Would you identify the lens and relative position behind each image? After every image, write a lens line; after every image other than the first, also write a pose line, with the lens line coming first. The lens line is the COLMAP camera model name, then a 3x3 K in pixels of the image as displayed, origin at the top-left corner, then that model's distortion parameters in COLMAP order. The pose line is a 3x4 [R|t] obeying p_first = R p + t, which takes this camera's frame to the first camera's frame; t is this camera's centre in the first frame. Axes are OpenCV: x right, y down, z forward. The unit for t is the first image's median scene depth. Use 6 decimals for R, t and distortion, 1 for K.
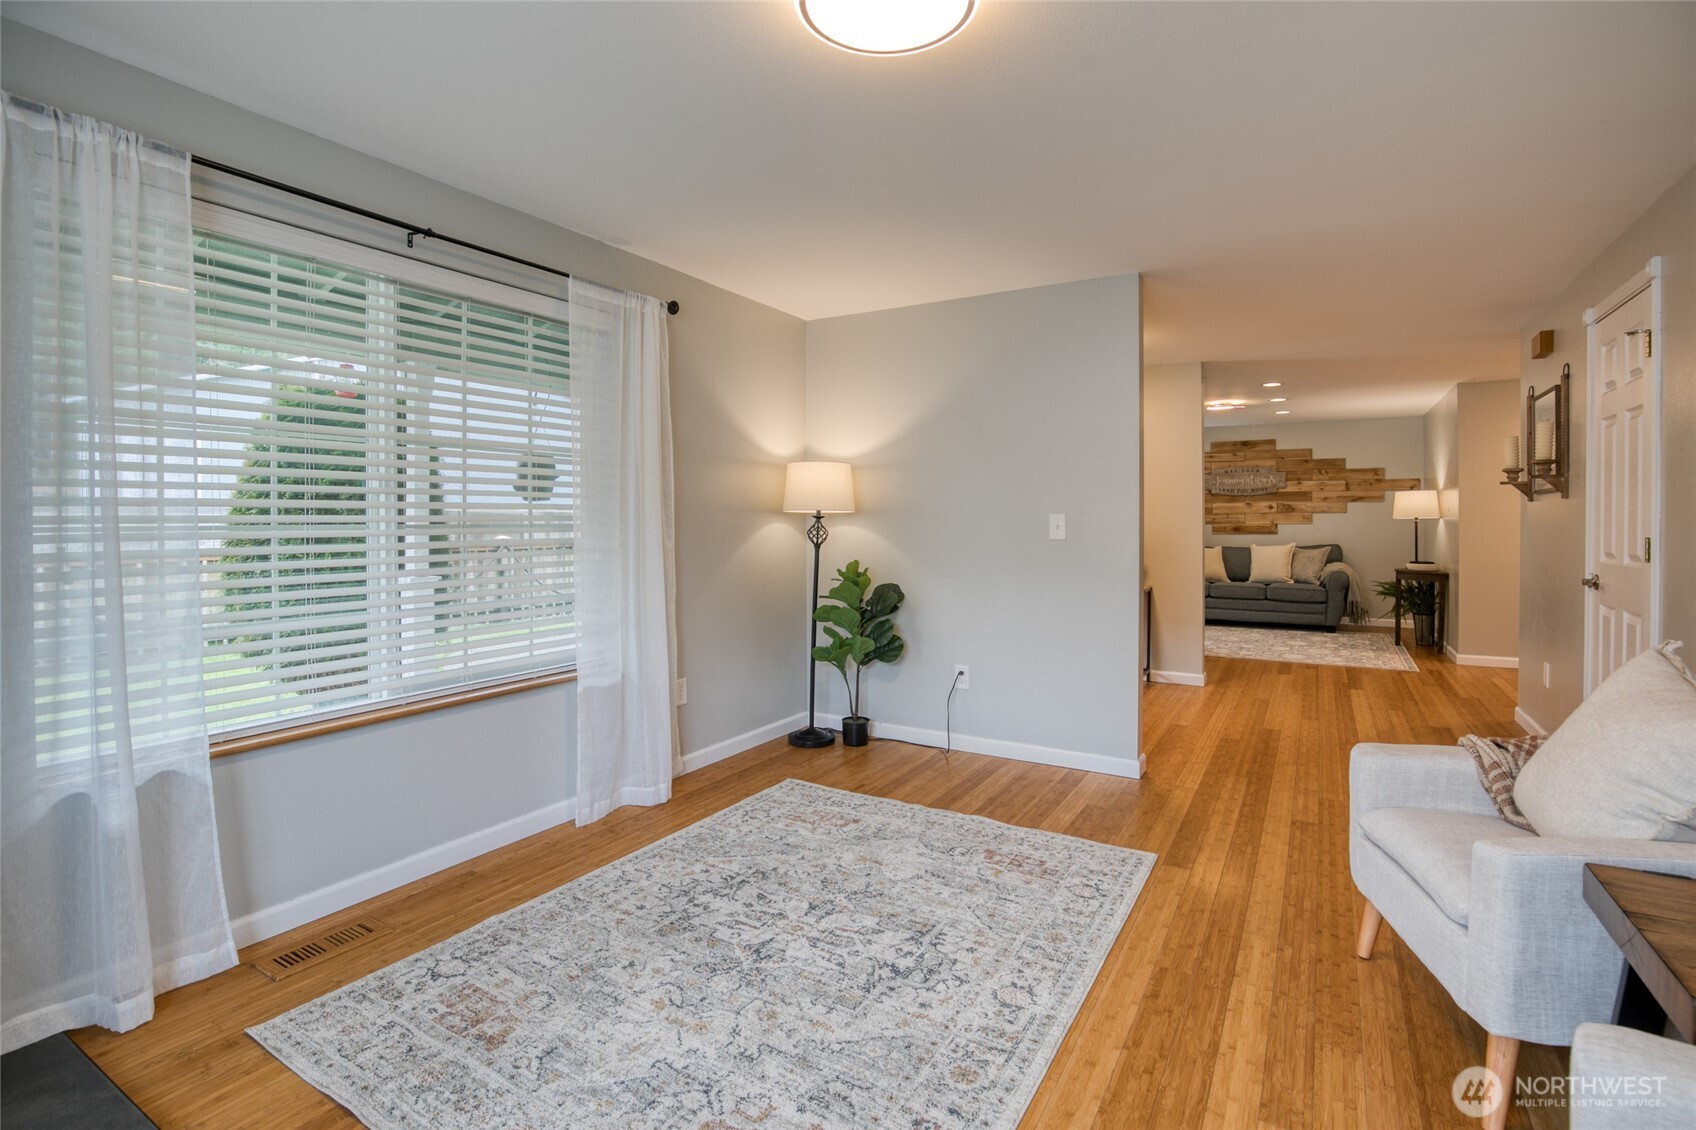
lens RADIAL K [[801.2, 0, 850.9], [0, 801.2, 533.0], [0, 0, 1]] dist [-0.011250, 0.000094]
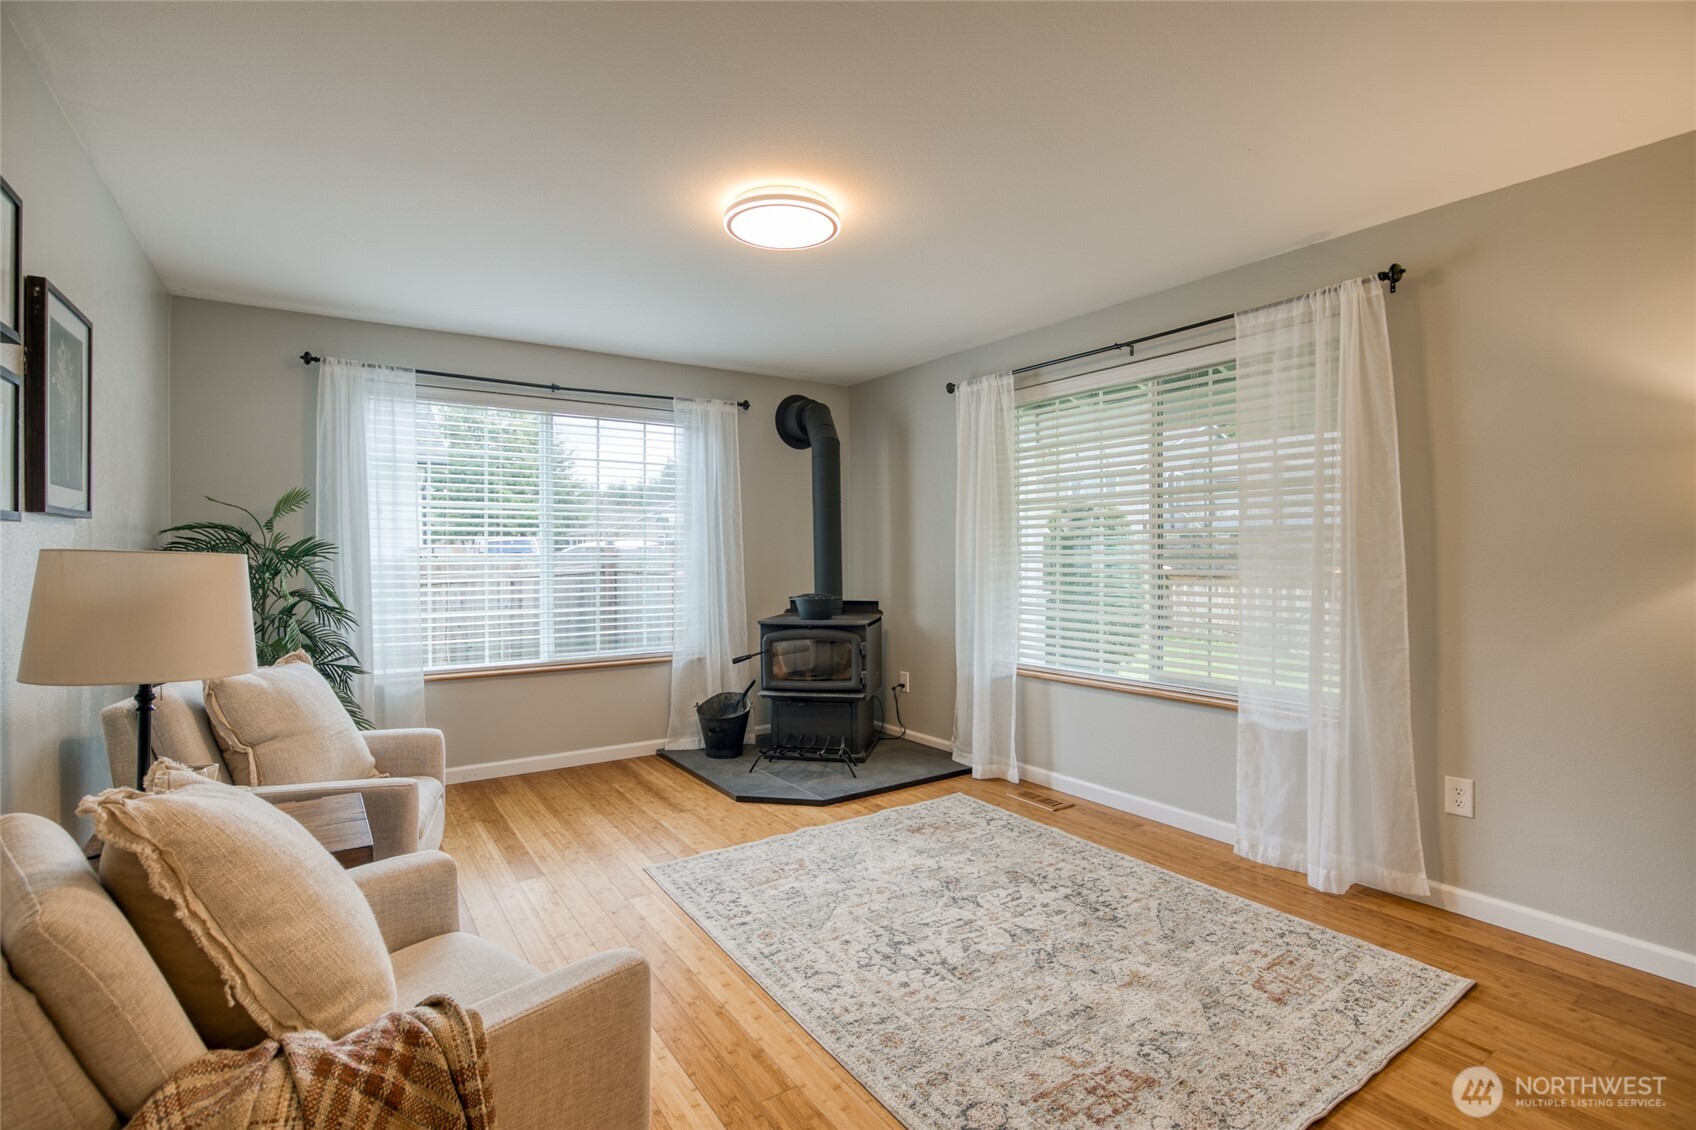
lens RADIAL K [[783.2, 0, 850.0], [0, 783.2, 559.3], [0, 0, 1]] dist [-0.001989, -0.000018]
pose [[-0.423732, 0.004869, -0.905775, 0.924923], [-0.007750, 0.999929, 0.009001, -0.014808], [0.905755, 0.010833, -0.423664, 1.171817]]
